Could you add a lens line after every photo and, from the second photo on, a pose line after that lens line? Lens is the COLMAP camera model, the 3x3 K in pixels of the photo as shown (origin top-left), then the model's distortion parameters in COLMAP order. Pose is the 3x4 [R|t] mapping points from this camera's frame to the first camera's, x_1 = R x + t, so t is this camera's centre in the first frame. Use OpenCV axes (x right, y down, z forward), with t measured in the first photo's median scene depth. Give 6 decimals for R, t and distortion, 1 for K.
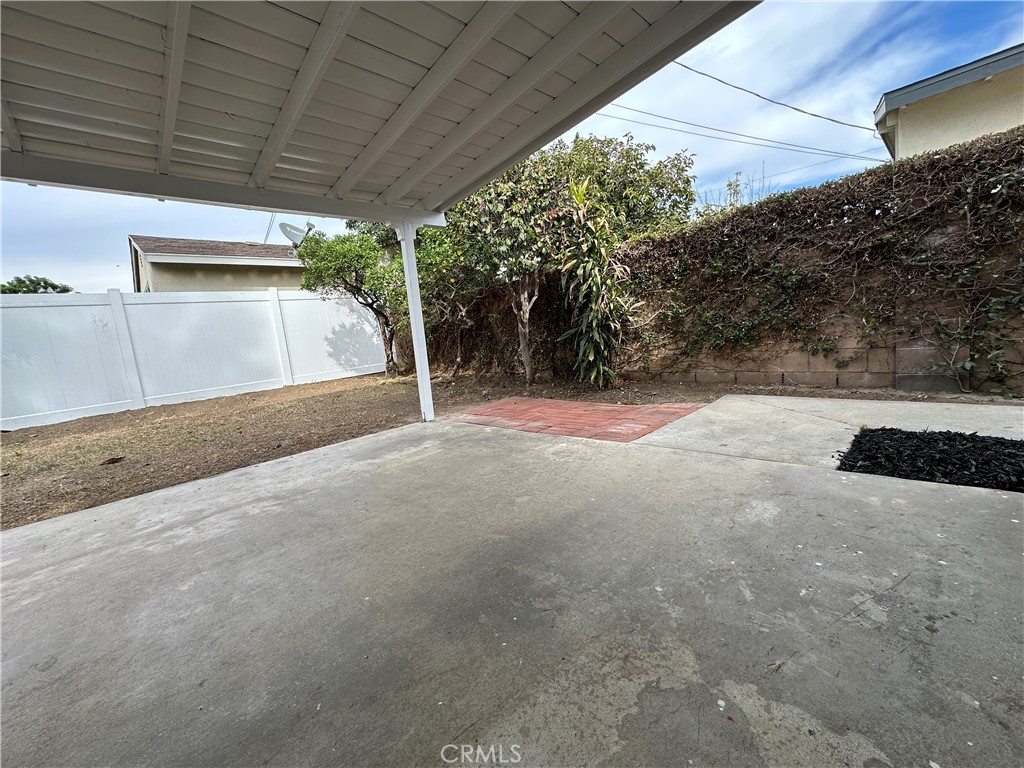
lens RADIAL K [[409.0, 0, 513.2], [0, 409.0, 381.9], [0, 0, 1]] dist [-0.006411, 0.000193]
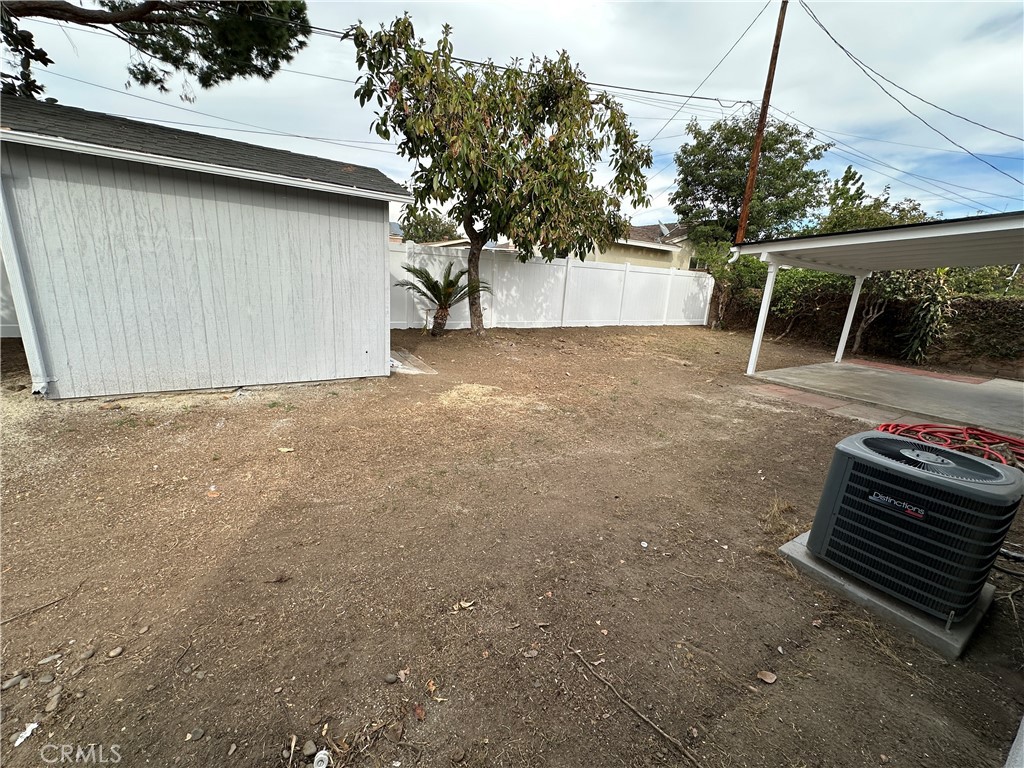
lens RADIAL K [[409.0, 0, 513.2], [0, 409.0, 381.6], [0, 0, 1]] dist [-0.006411, 0.000193]
pose [[0.965322, 0.209955, -0.155150, -1.598194], [-0.188270, 0.971592, 0.143402, 0.217778], [0.180850, -0.109219, 0.977427, -1.578616]]
